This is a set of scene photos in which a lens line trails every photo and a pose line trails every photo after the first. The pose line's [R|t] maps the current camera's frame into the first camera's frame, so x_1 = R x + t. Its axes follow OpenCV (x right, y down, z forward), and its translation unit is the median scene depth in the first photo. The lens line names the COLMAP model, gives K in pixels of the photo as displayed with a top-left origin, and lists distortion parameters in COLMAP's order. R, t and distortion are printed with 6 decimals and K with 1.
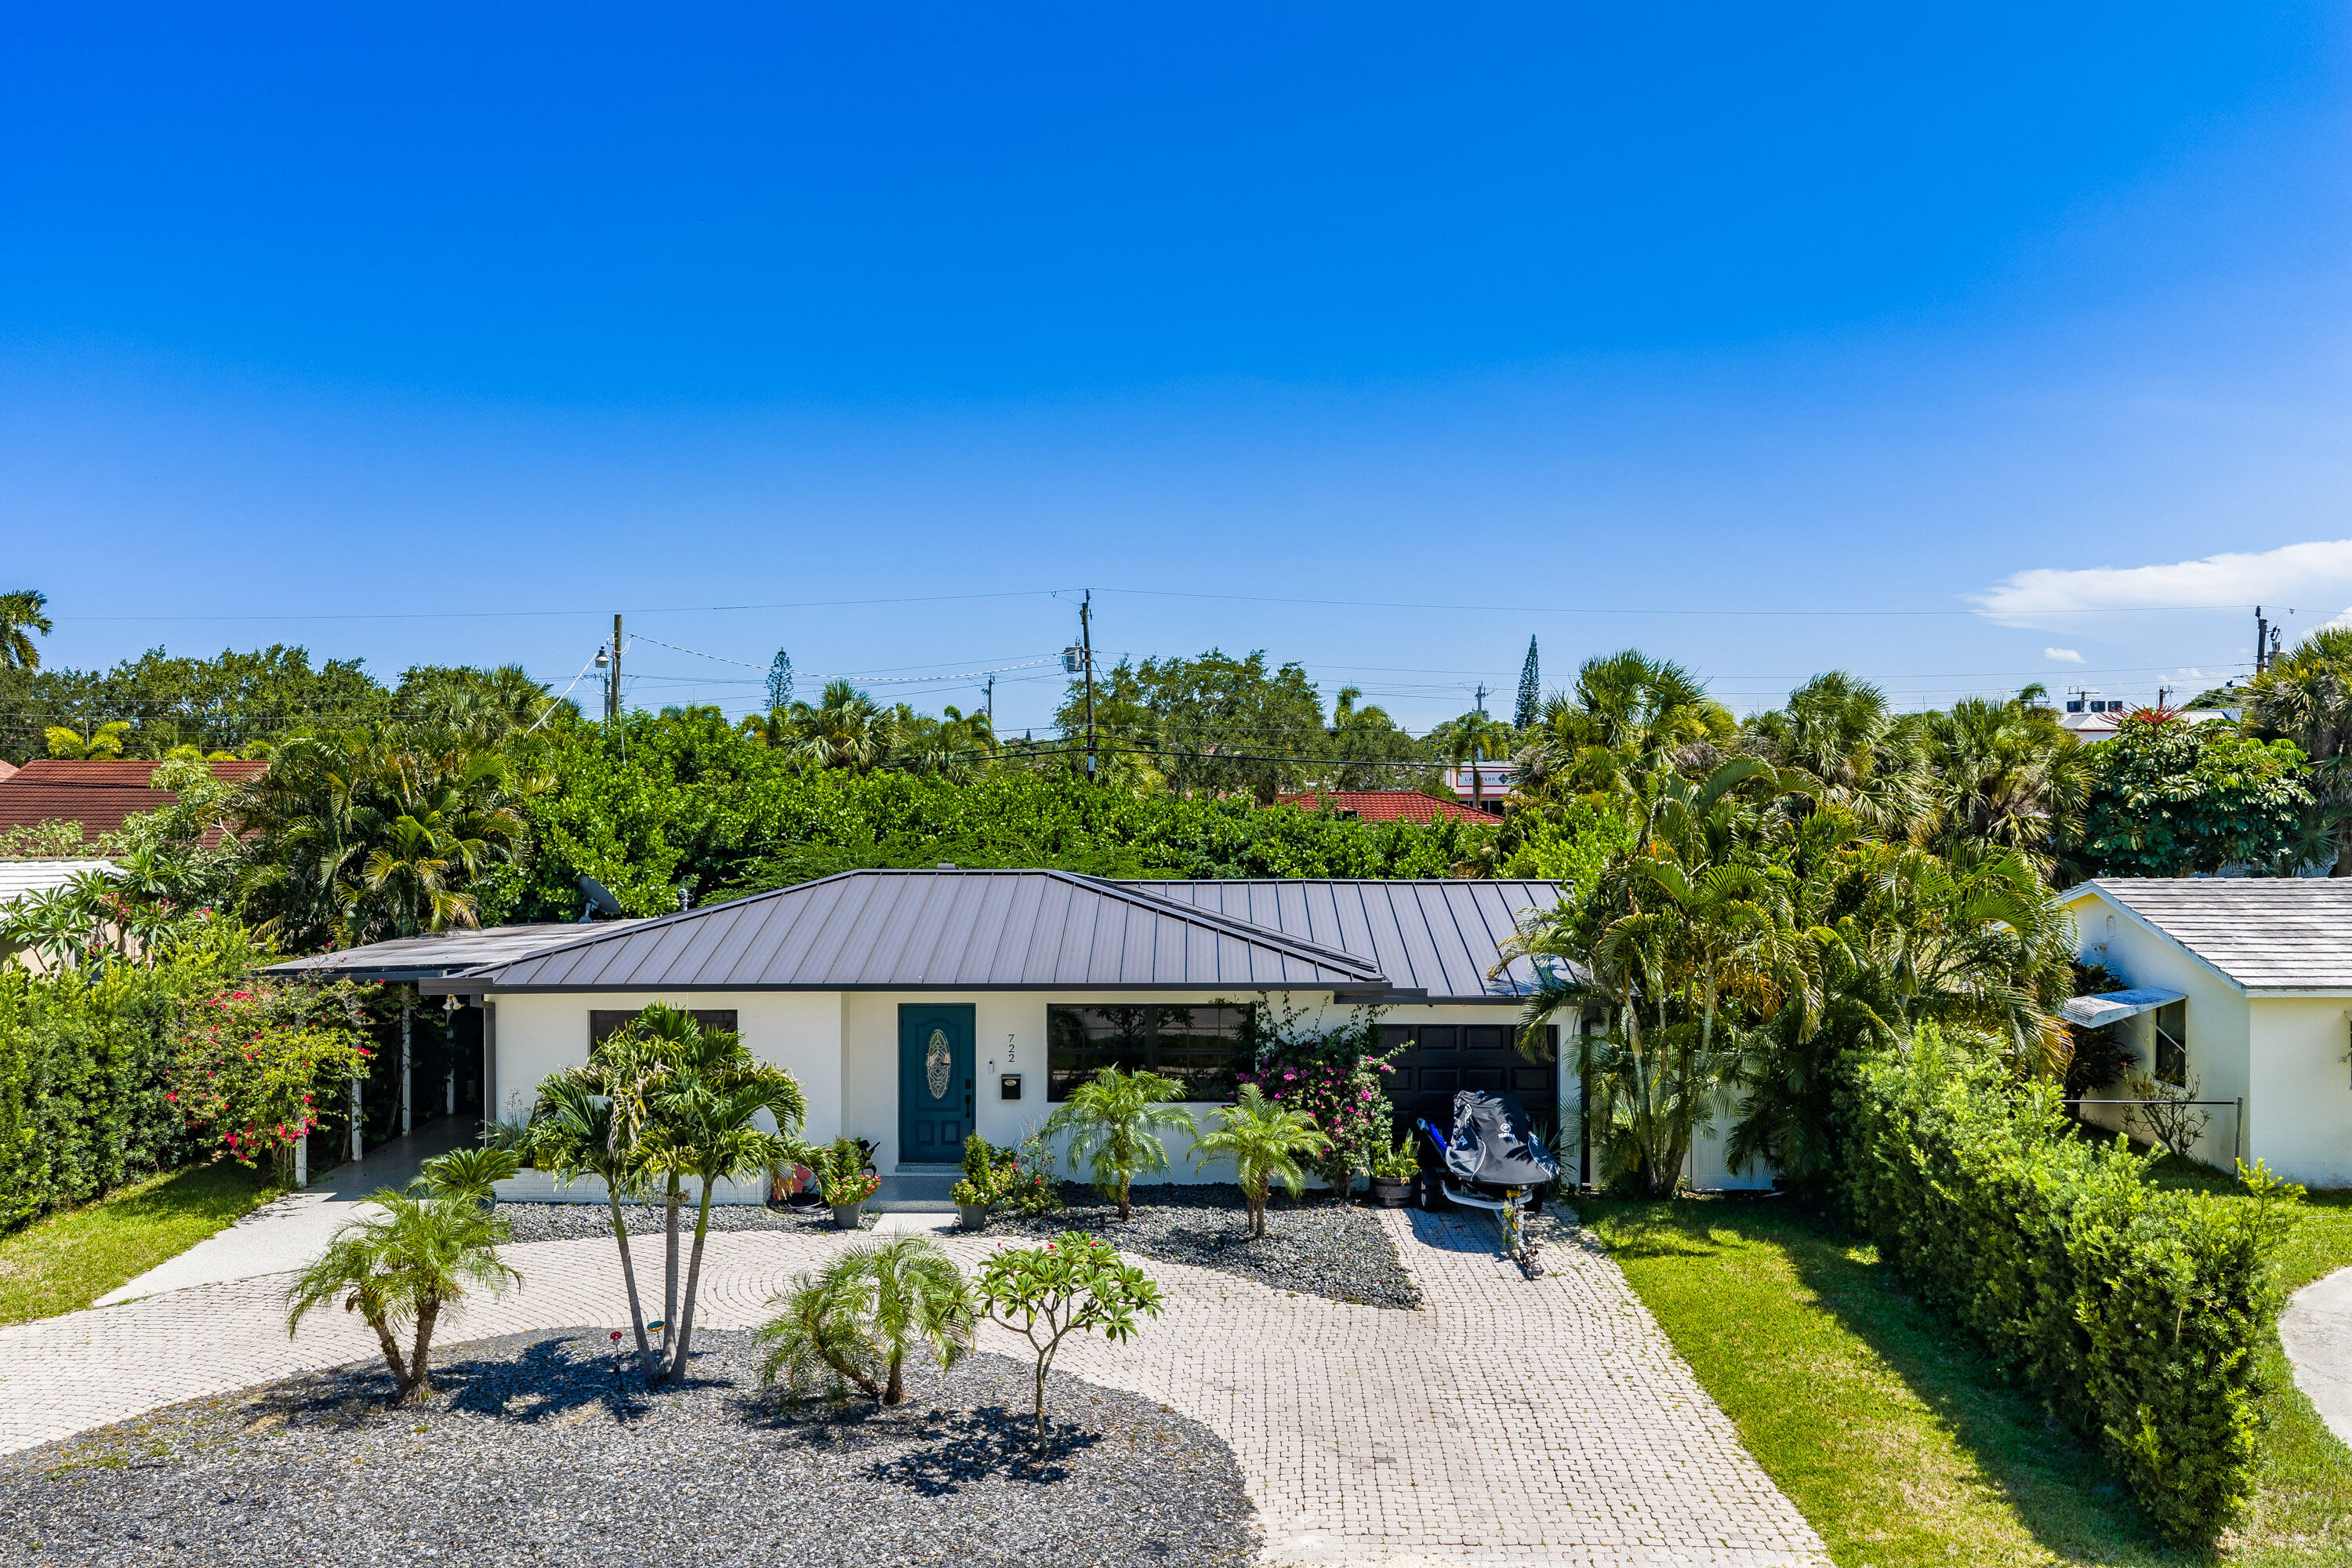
lens RADIAL K [[1941.3, 0, 1177.6], [0, 1941.3, 780.3], [0, 0, 1]] dist [0.021640, -0.037386]
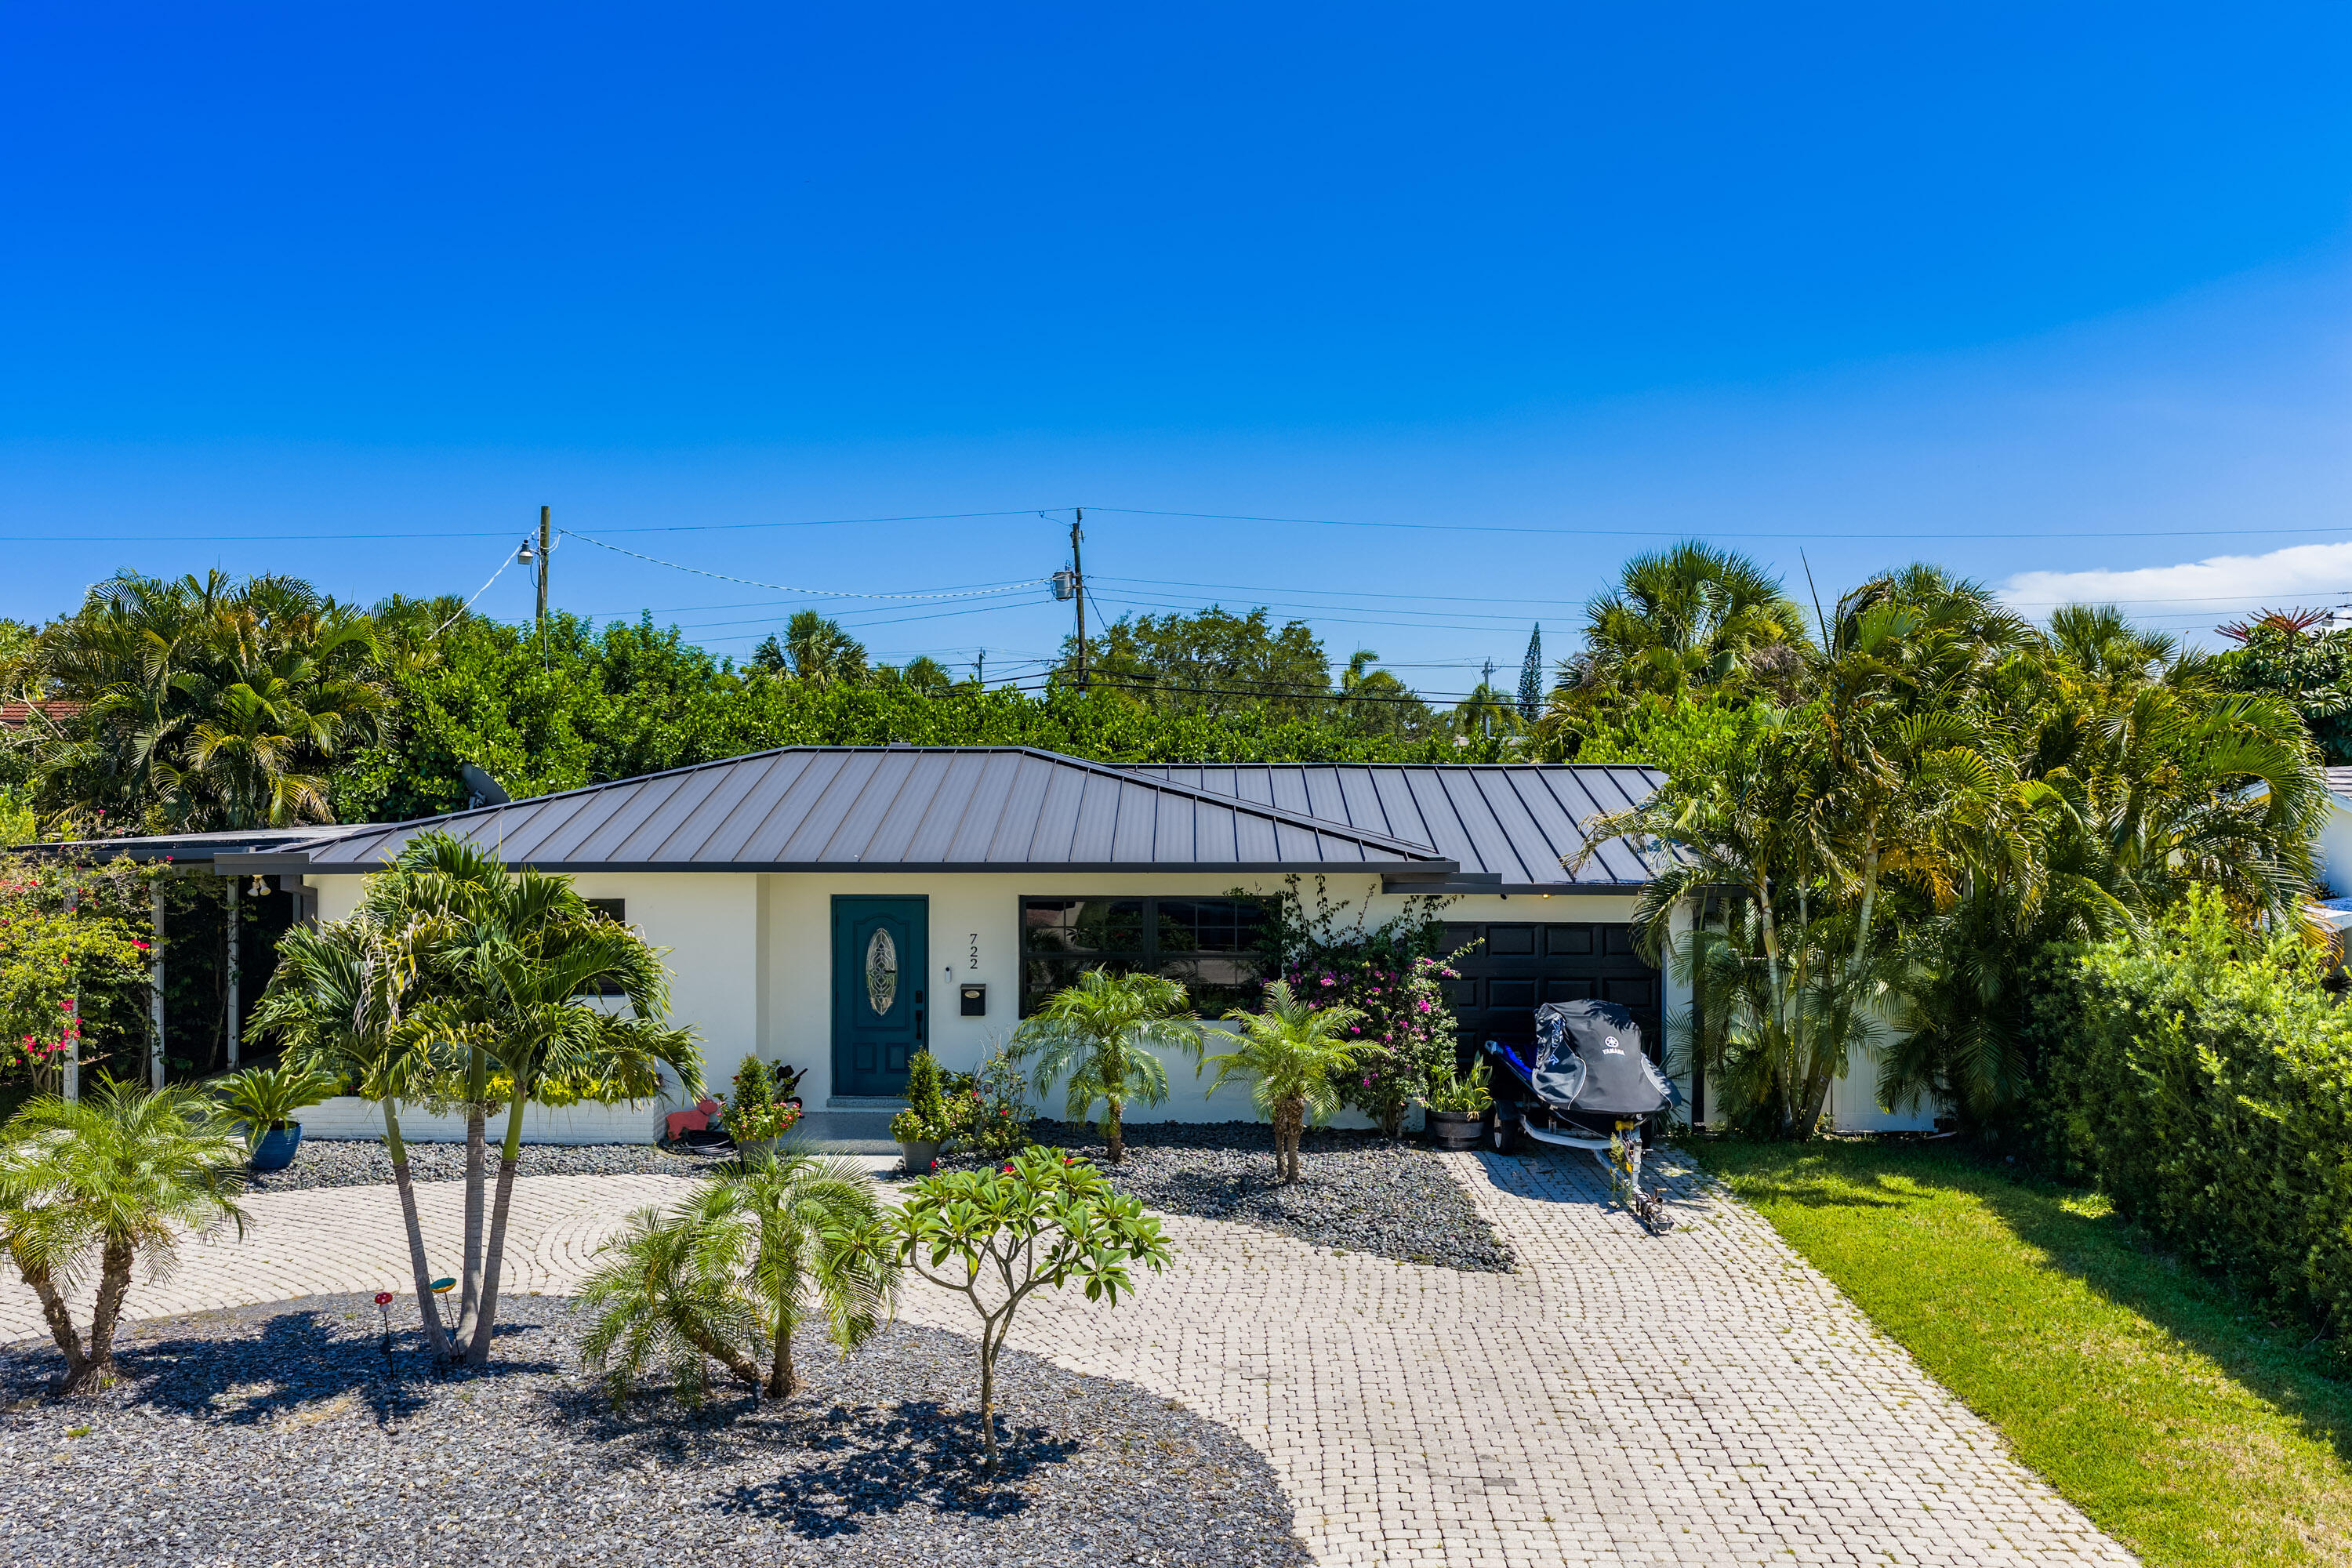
lens RADIAL K [[1941.3, 0, 1177.6], [0, 1941.3, 780.3], [0, 0, 1]] dist [0.021640, -0.037386]
pose [[0.999992, 0.003015, 0.002540, -0.005735], [-0.003016, 0.999995, 0.000295, 0.084000], [-0.002539, -0.000302, 0.999997, 0.257158]]
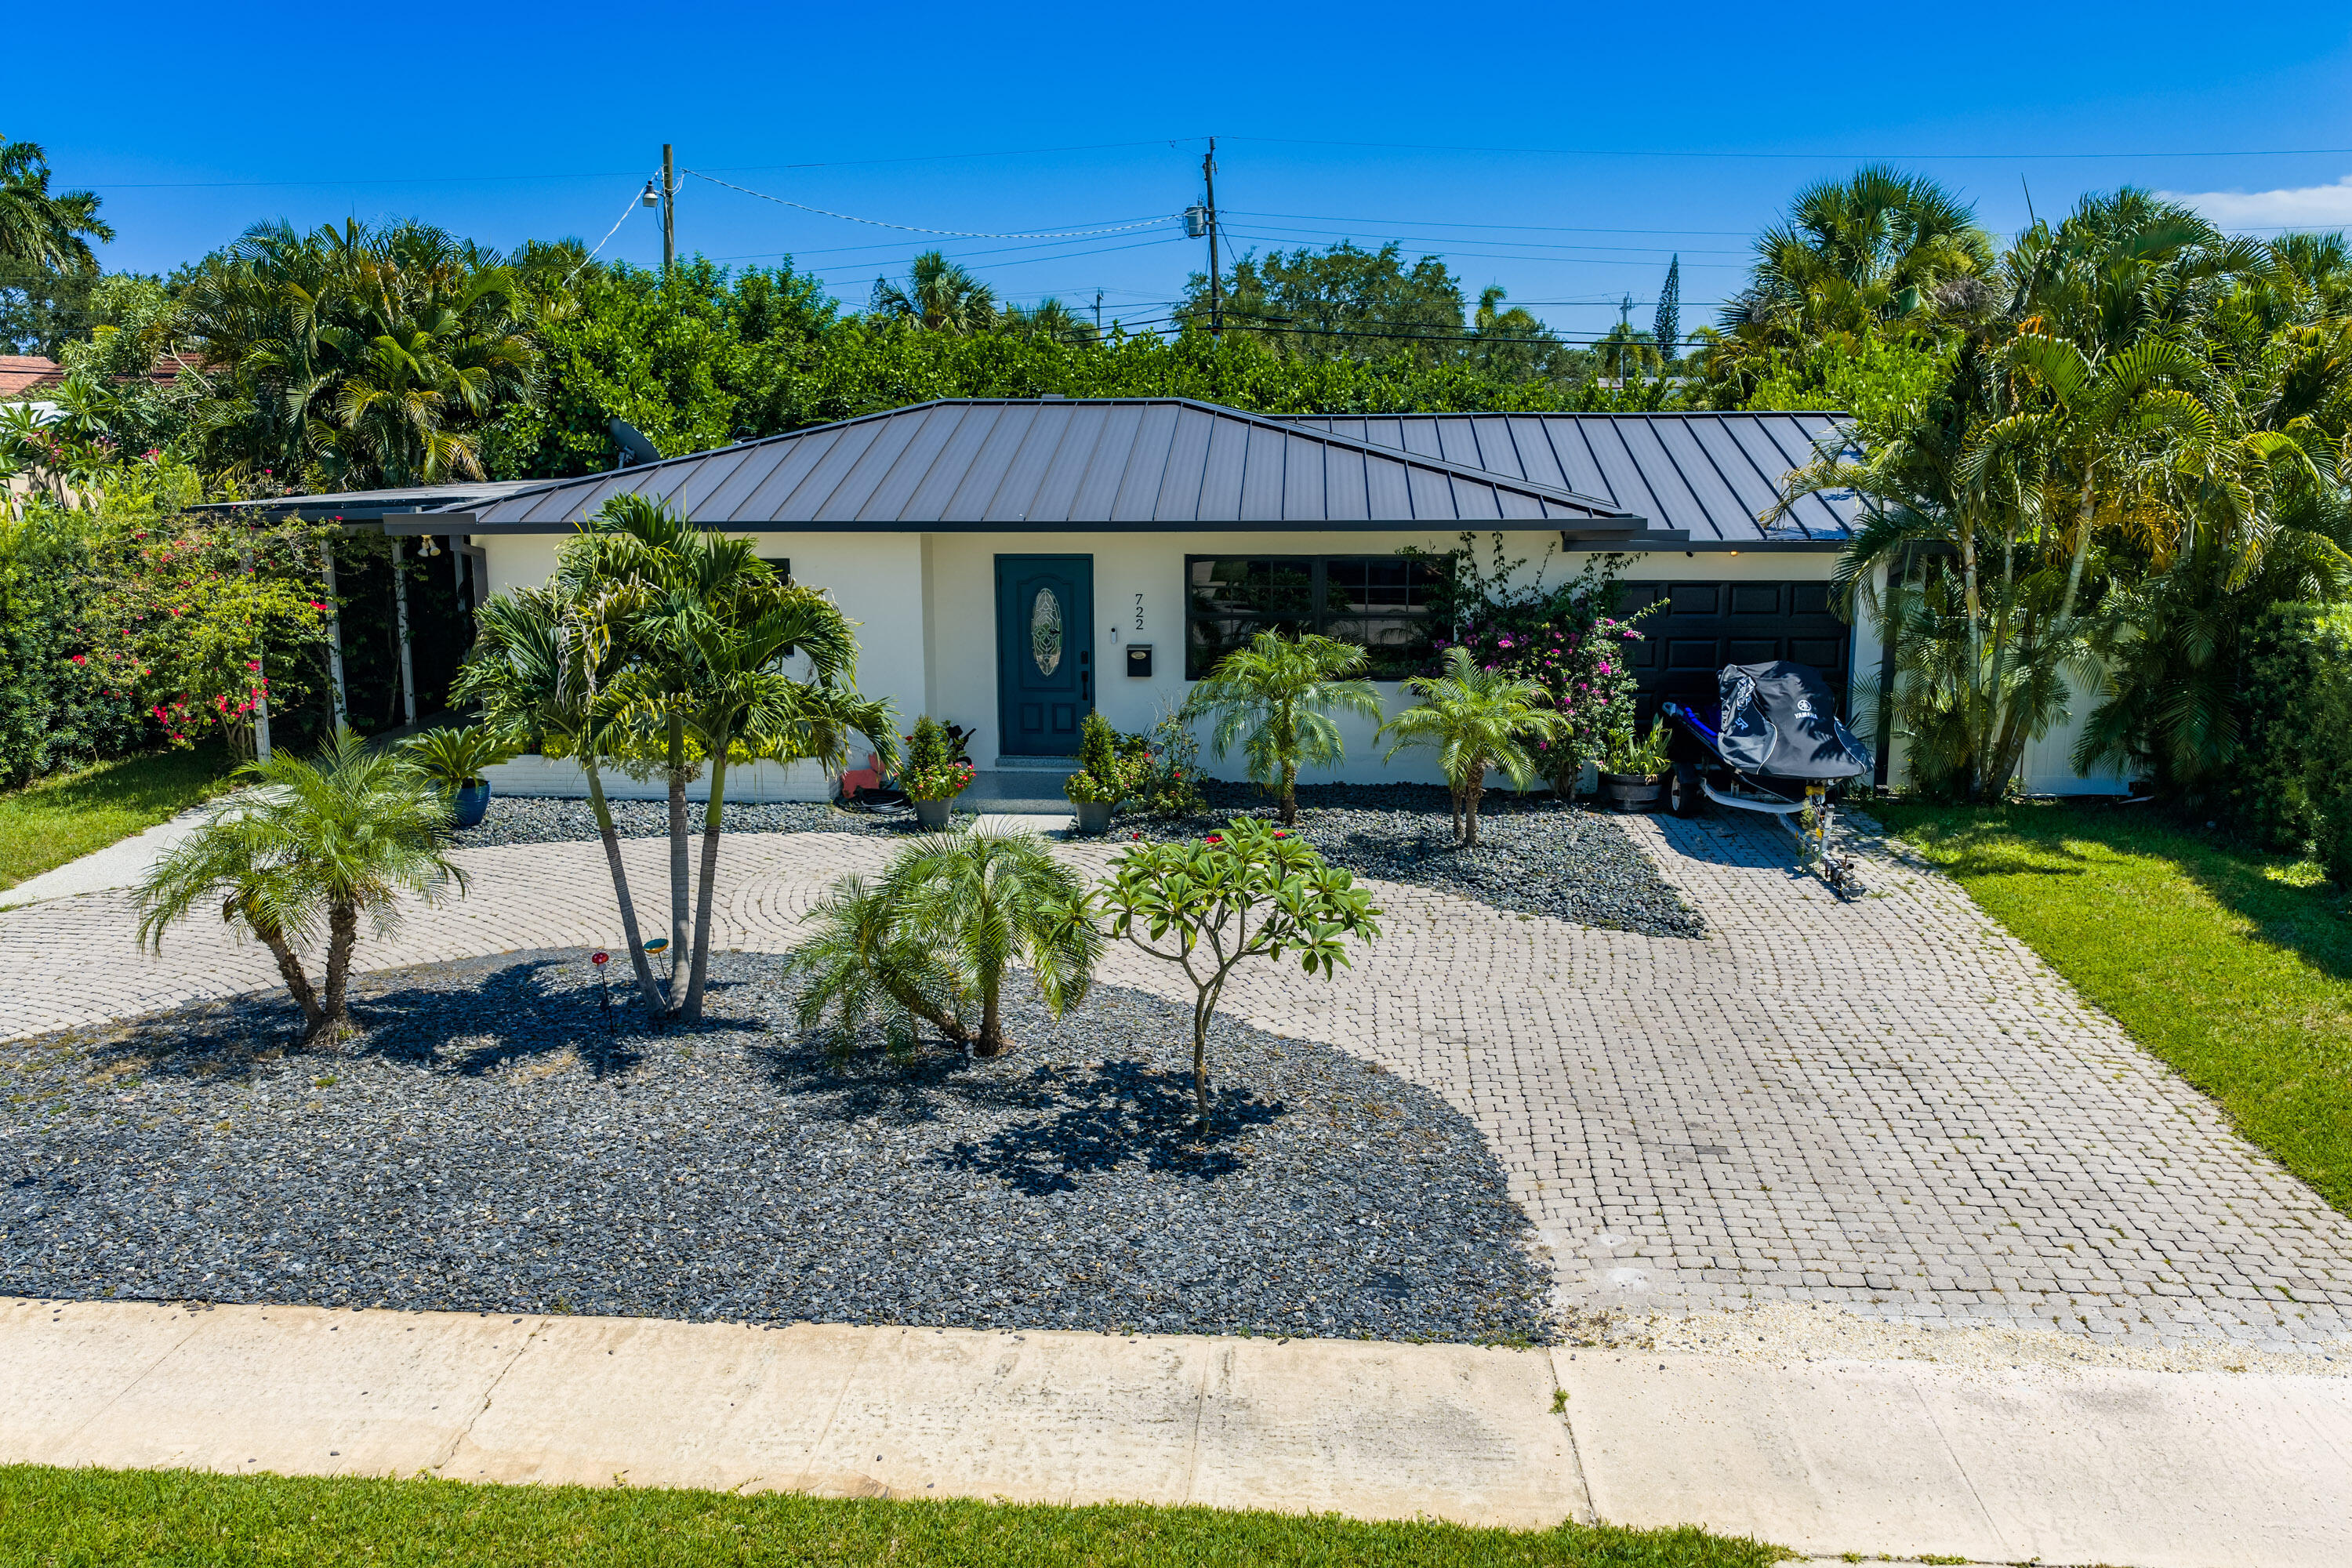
lens RADIAL K [[1941.3, 0, 1177.6], [0, 1941.3, 780.3], [0, 0, 1]] dist [0.021640, -0.037386]
pose [[0.998414, 0.006861, -0.055879, -0.032590], [0.003319, 0.983646, 0.180080, 0.079795], [0.056201, -0.179980, 0.982063, 0.275956]]
